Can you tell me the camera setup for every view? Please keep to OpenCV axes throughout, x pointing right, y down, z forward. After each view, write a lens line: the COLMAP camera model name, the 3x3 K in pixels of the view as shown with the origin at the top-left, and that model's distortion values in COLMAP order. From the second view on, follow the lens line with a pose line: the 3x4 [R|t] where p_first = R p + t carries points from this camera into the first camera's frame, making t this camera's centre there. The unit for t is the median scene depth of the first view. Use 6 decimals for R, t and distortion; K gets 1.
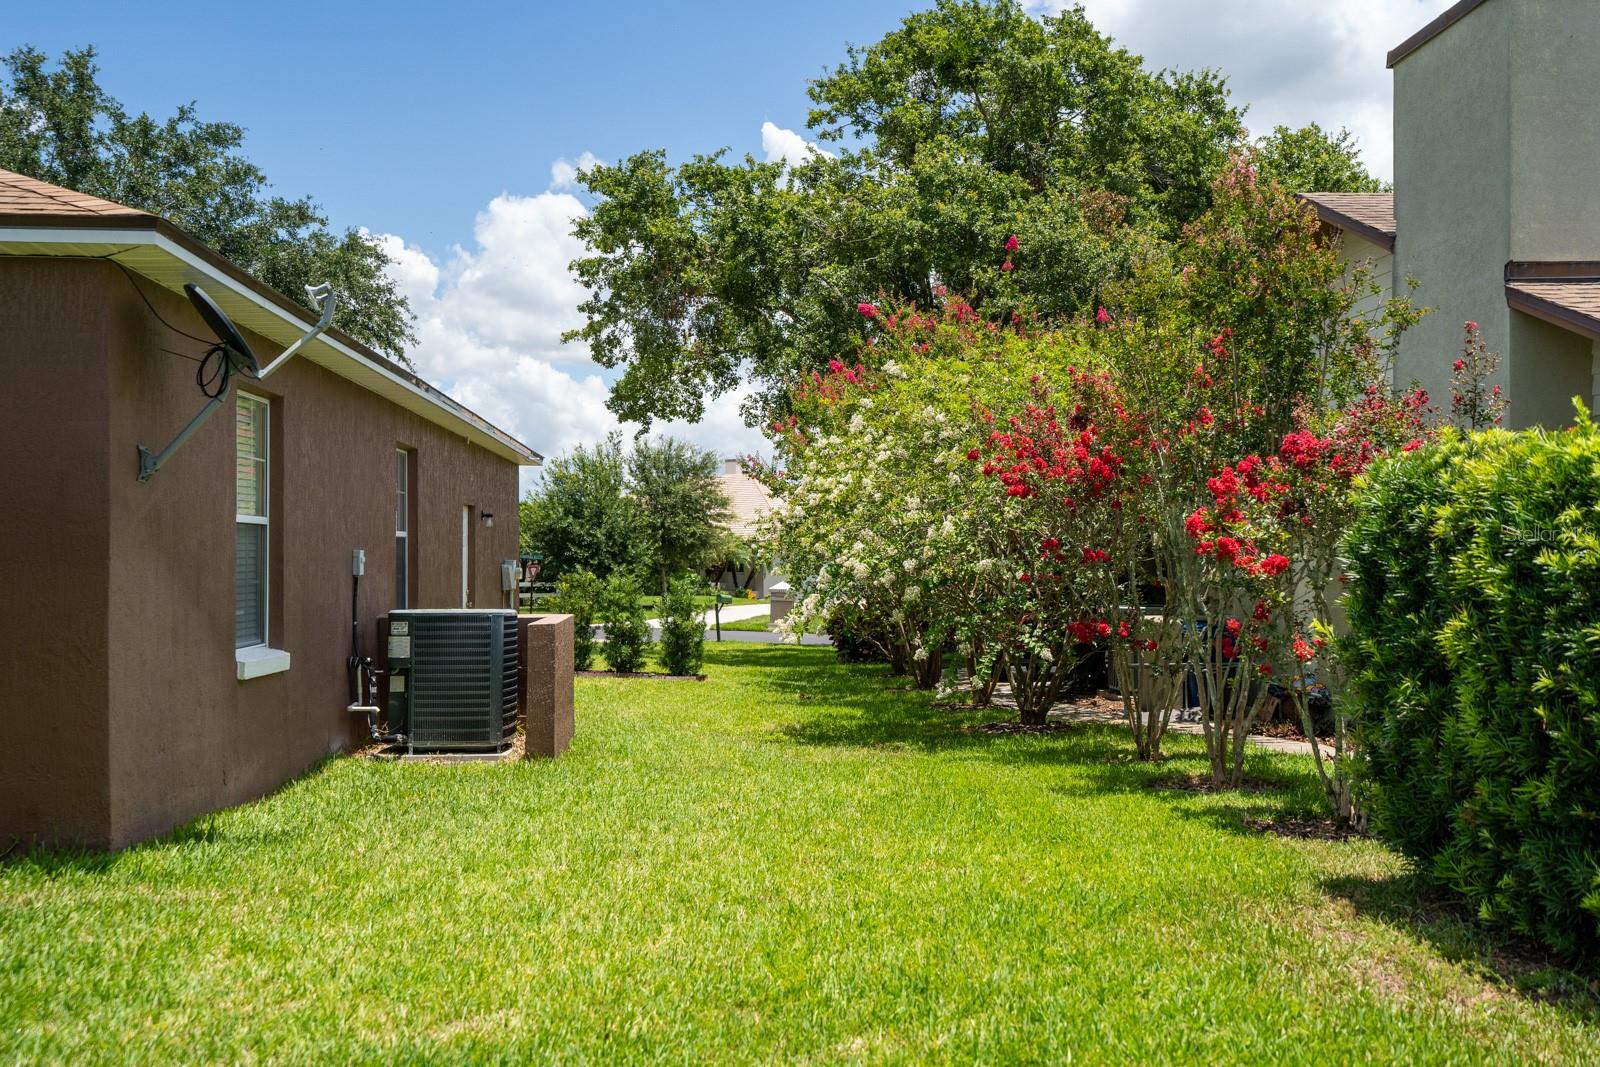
lens RADIAL K [[1566.5, 0, 841.7], [0, 1566.5, 533.3], [0, 0, 1]] dist [-0.000982, 0.165323]
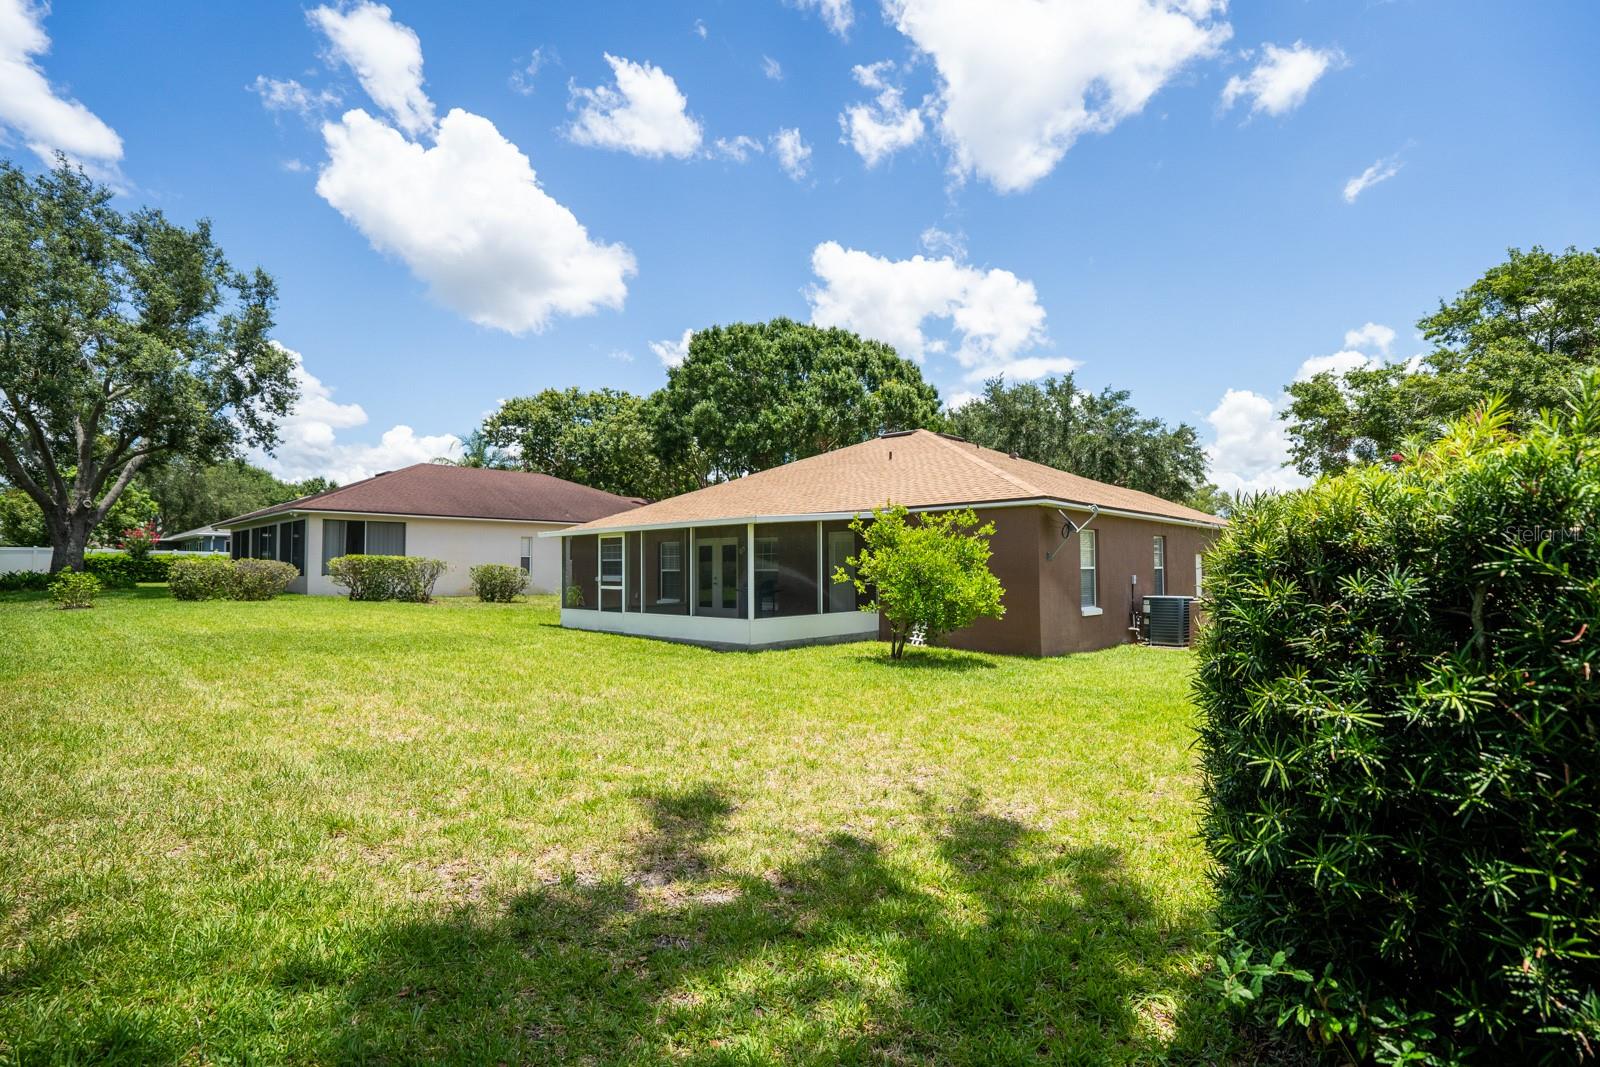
lens RADIAL K [[747.8, 0, 797.4], [0, 747.8, 535.1], [0, 0, 1]] dist [-0.072821, 0.028446]
pose [[0.678911, -0.032097, -0.733519, 0.099859], [0.013601, 0.999422, -0.031144, -0.010610], [0.734095, 0.011167, 0.678955, -0.142774]]
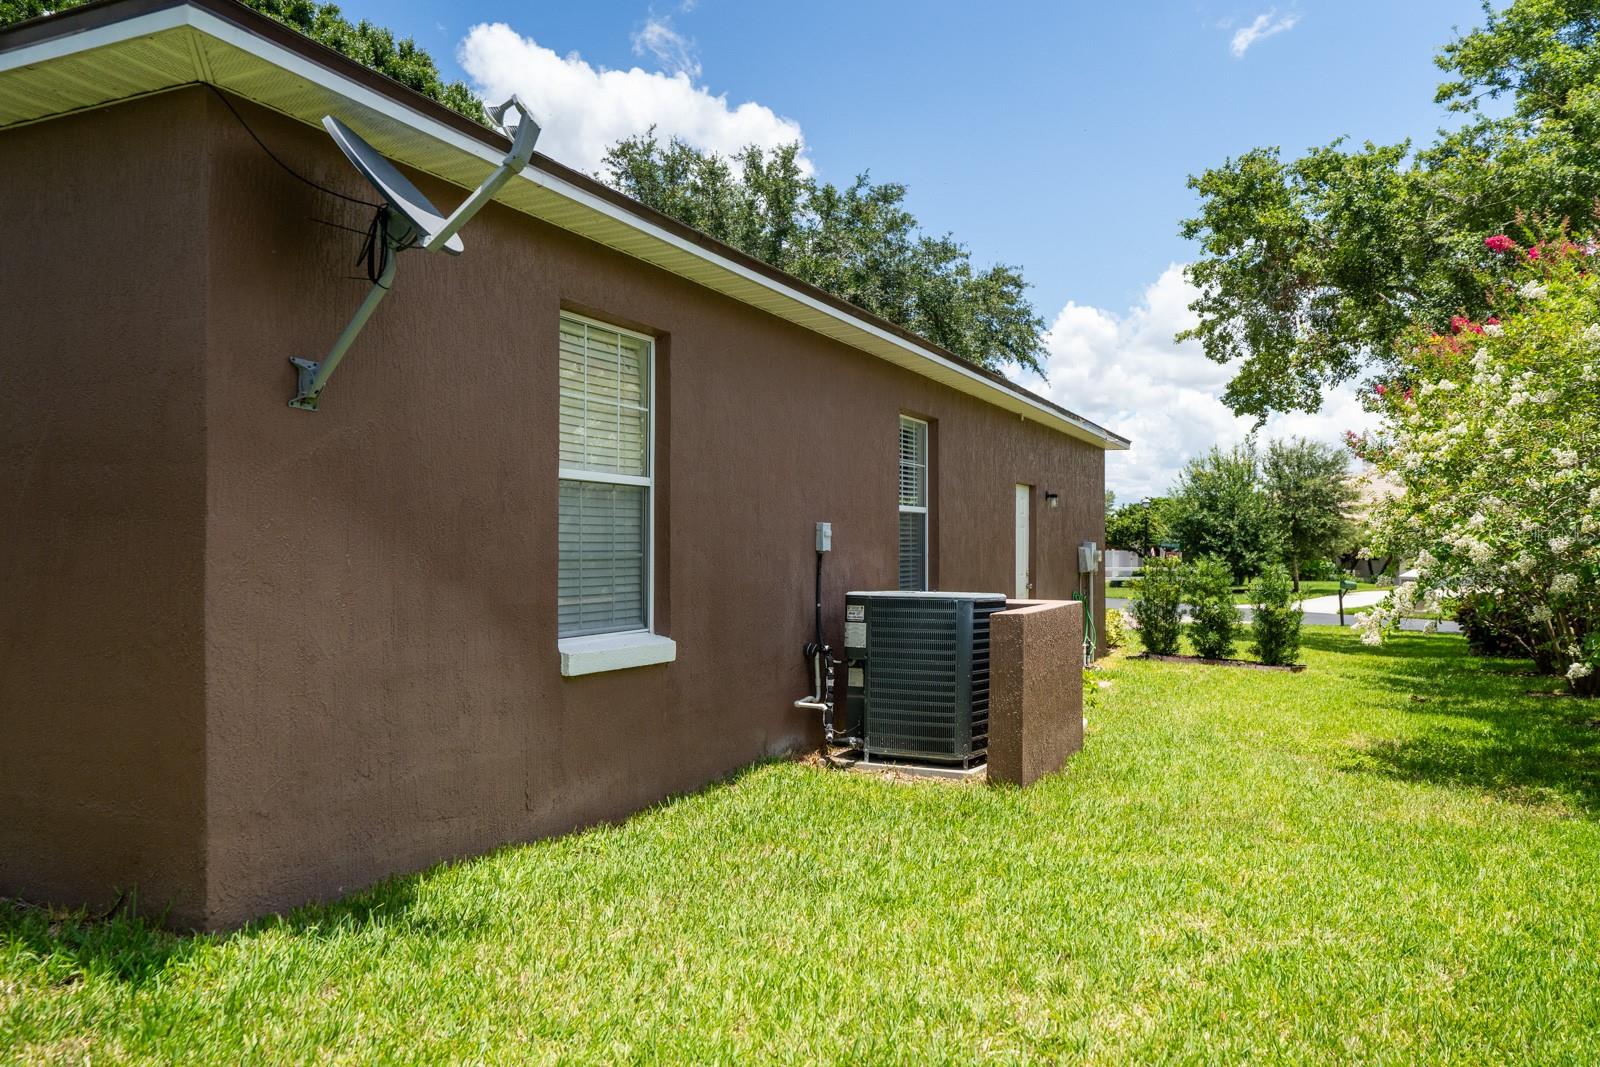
lens RADIAL K [[1246.0, 0, 775.2], [0, 1246.0, 535.8], [0, 0, 1]] dist [-0.006495, 0.017715]
pose [[0.868631, 0.000391, -0.495460, 0.005814], [0.002780, 0.999980, 0.005662, 0.005073], [0.495452, -0.006295, 0.868612, 0.135272]]
